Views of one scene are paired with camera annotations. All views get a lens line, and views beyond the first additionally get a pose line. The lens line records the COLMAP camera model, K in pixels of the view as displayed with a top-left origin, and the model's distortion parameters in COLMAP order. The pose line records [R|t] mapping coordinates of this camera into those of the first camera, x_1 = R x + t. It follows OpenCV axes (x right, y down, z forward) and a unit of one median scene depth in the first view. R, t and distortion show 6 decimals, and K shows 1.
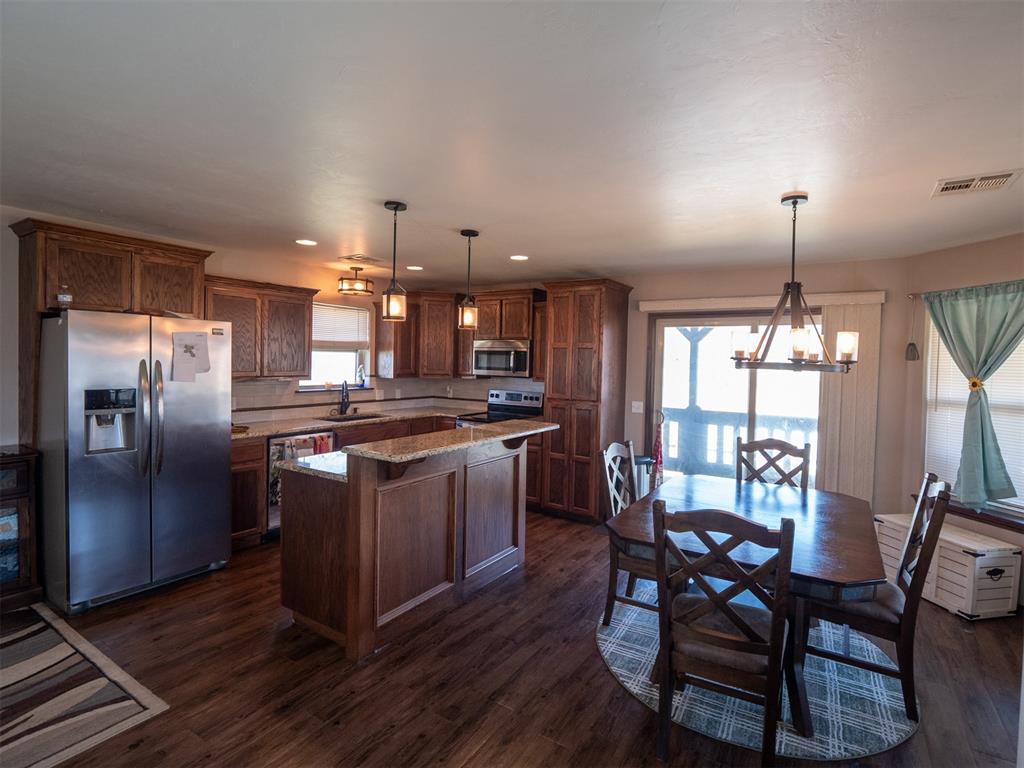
lens RADIAL K [[506.8, 0, 513.5], [0, 506.8, 377.2], [0, 0, 1]] dist [-0.010700, -0.001074]
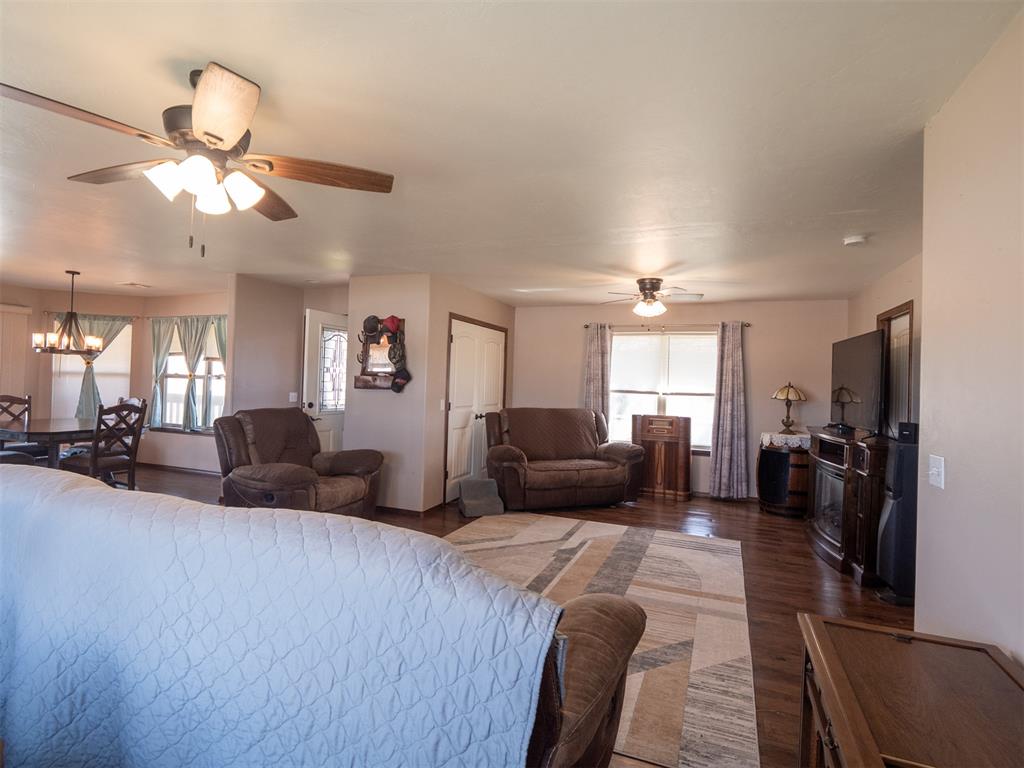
lens RADIAL K [[506.8, 0, 511.8], [0, 506.8, 375.8], [0, 0, 1]] dist [-0.010700, -0.001074]
pose [[-0.185956, -0.018771, 0.982379, -1.383362], [-0.004202, 0.999824, 0.018309, 0.022124], [-0.982549, -0.000723, -0.186002, -0.304390]]
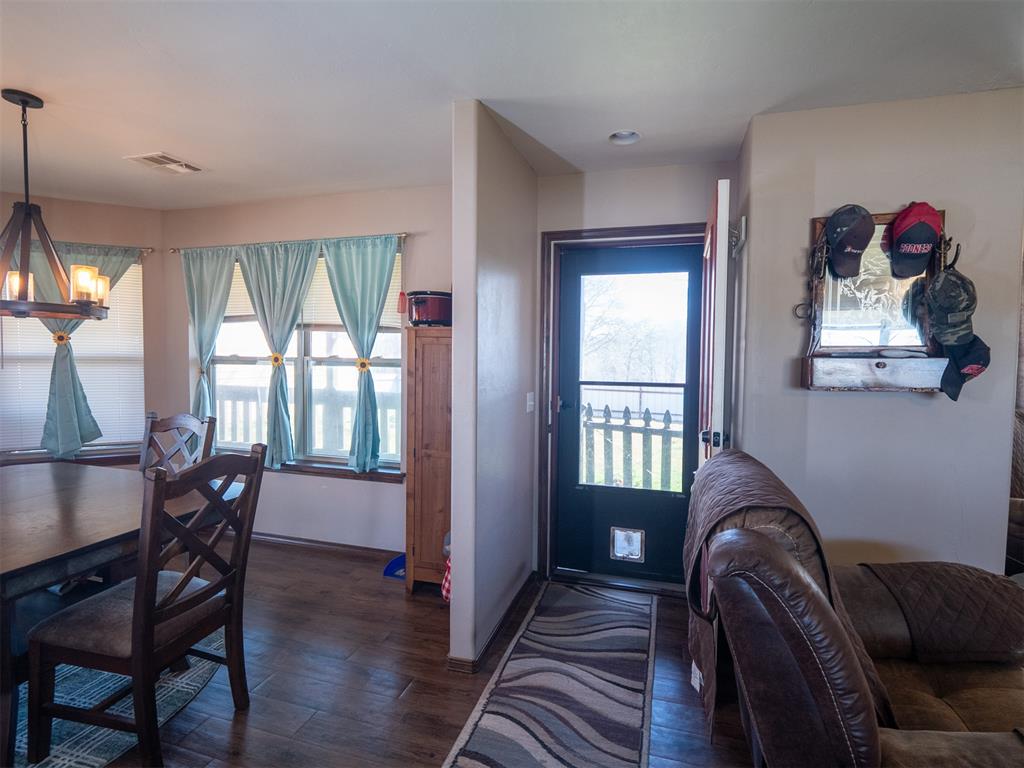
lens RADIAL K [[506.8, 0, 520.6], [0, 506.8, 377.7], [0, 0, 1]] dist [-0.010700, -0.001074]
pose [[-0.257292, -0.073620, 0.963525, -0.323185], [0.011686, 0.996784, 0.079282, 0.024026], [-0.966263, 0.031658, -0.255604, 0.345262]]
